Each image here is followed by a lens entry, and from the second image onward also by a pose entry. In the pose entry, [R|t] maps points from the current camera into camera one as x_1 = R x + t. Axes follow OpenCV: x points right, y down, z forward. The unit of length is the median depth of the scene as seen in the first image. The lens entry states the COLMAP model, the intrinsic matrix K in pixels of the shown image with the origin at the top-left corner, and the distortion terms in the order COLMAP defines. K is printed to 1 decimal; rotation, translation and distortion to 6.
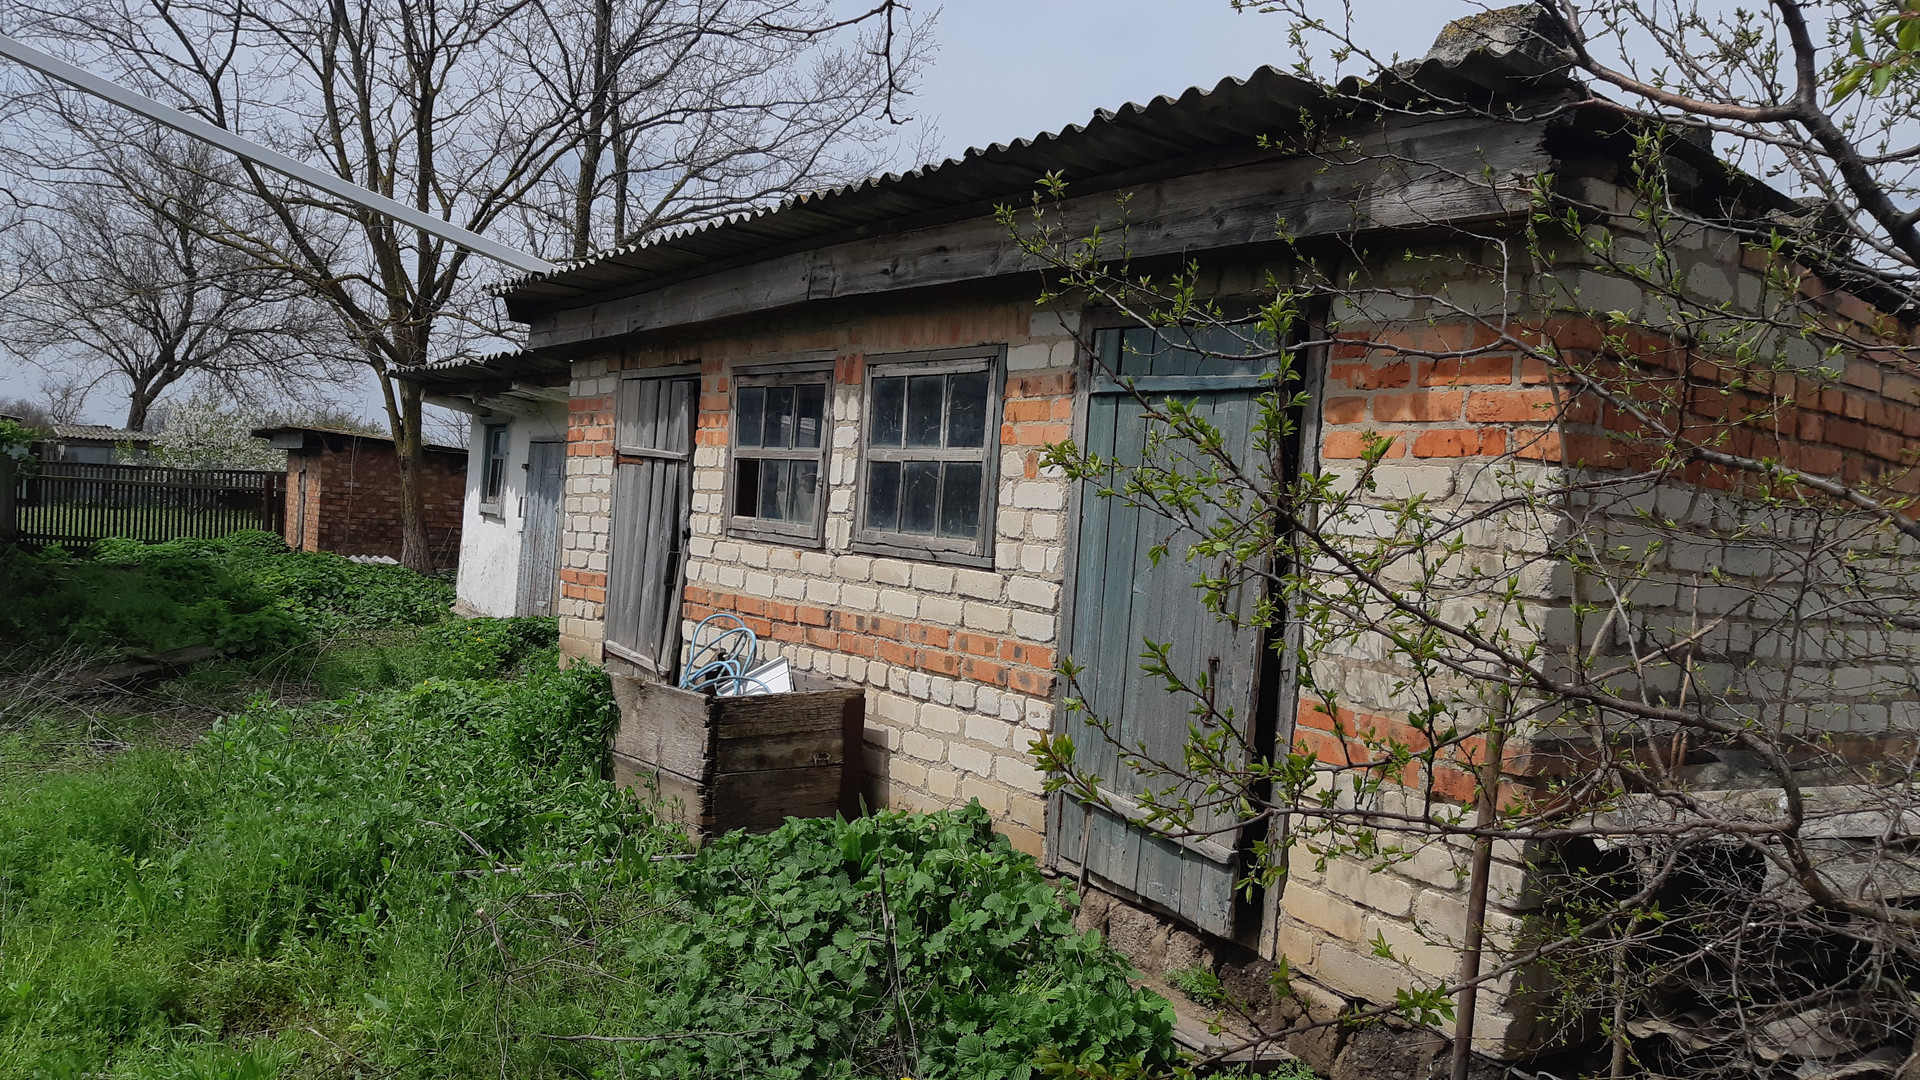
lens RADIAL K [[1476.5, 0, 974.2], [0, 1476.5, 532.3], [0, 0, 1]] dist [0.039548, -0.088058]
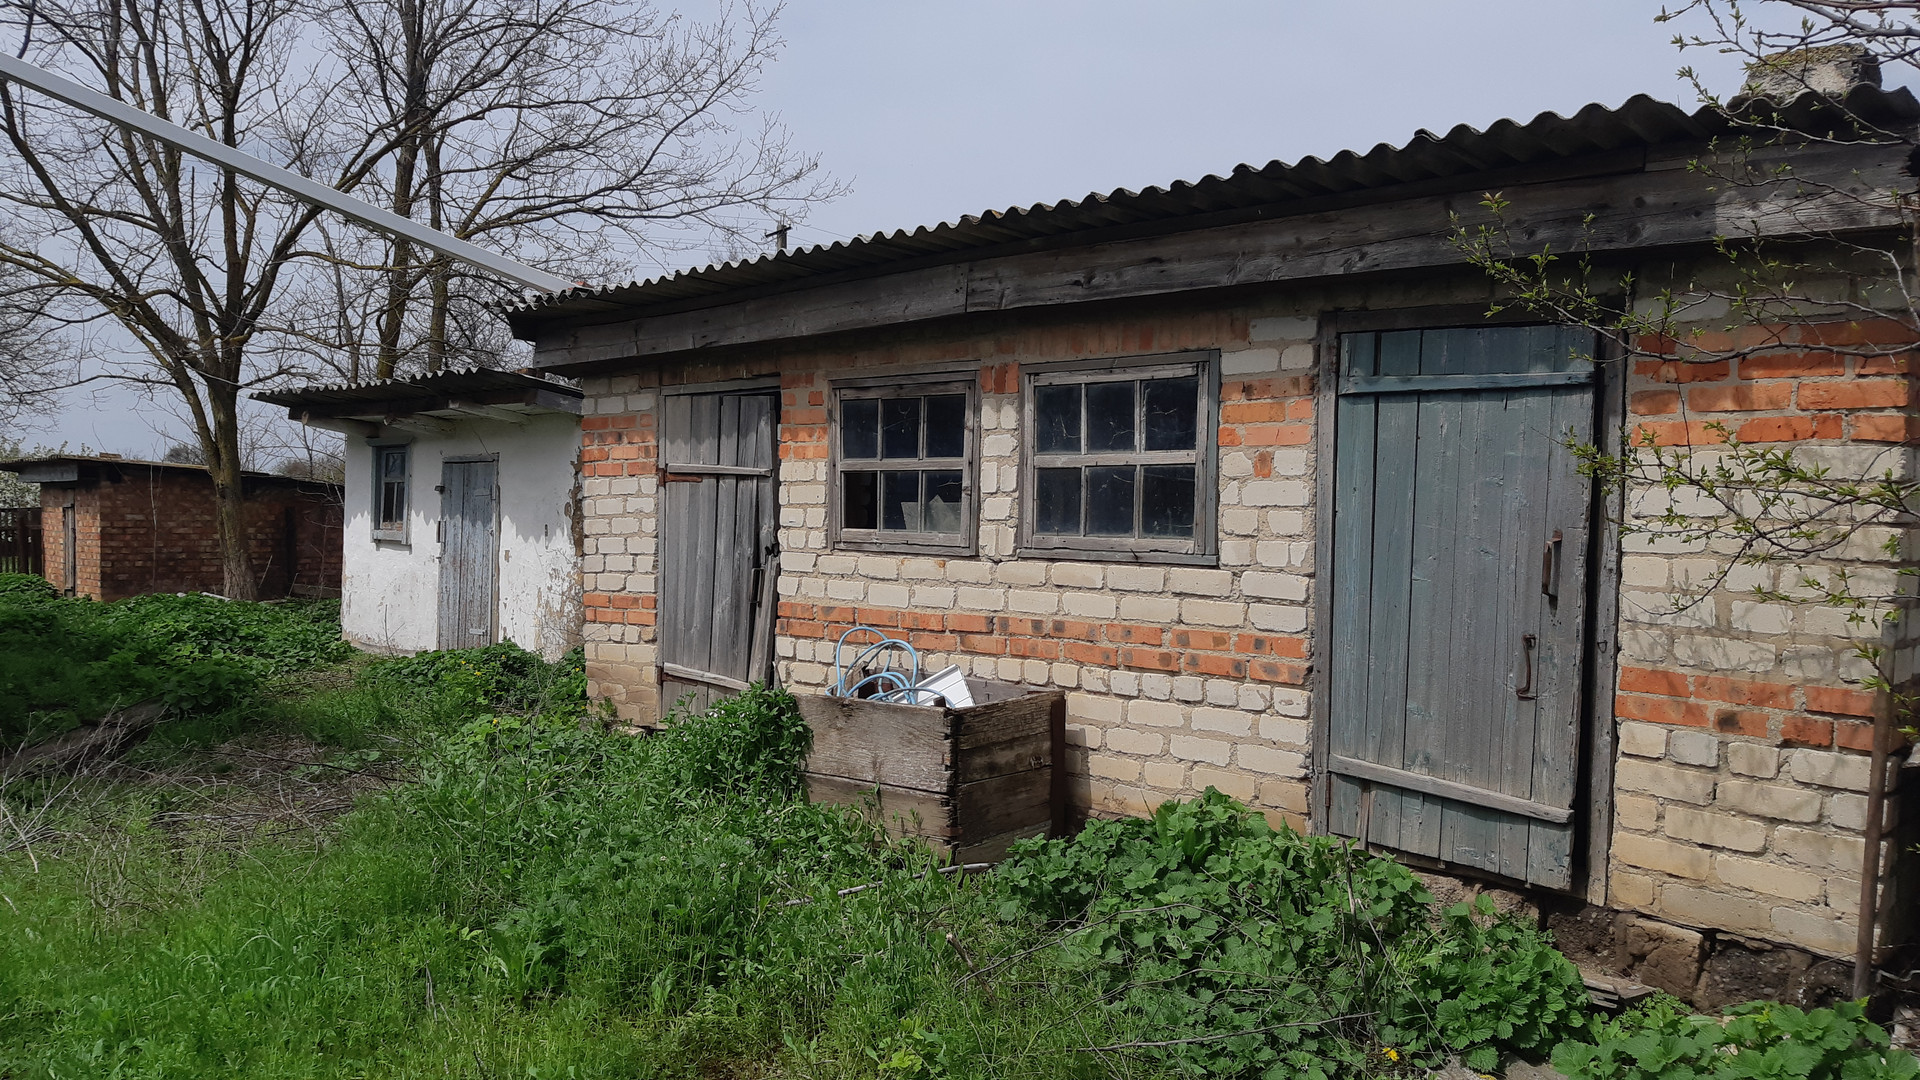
lens RADIAL K [[1476.5, 0, 960.0], [0, 1476.5, 537.8], [0, 0, 1]] dist [0.039548, -0.088058]
pose [[0.980305, -0.059457, 0.188329, -0.351964], [0.057234, 0.998212, 0.017226, -0.022871], [-0.189016, -0.006107, 0.981955, 0.008962]]
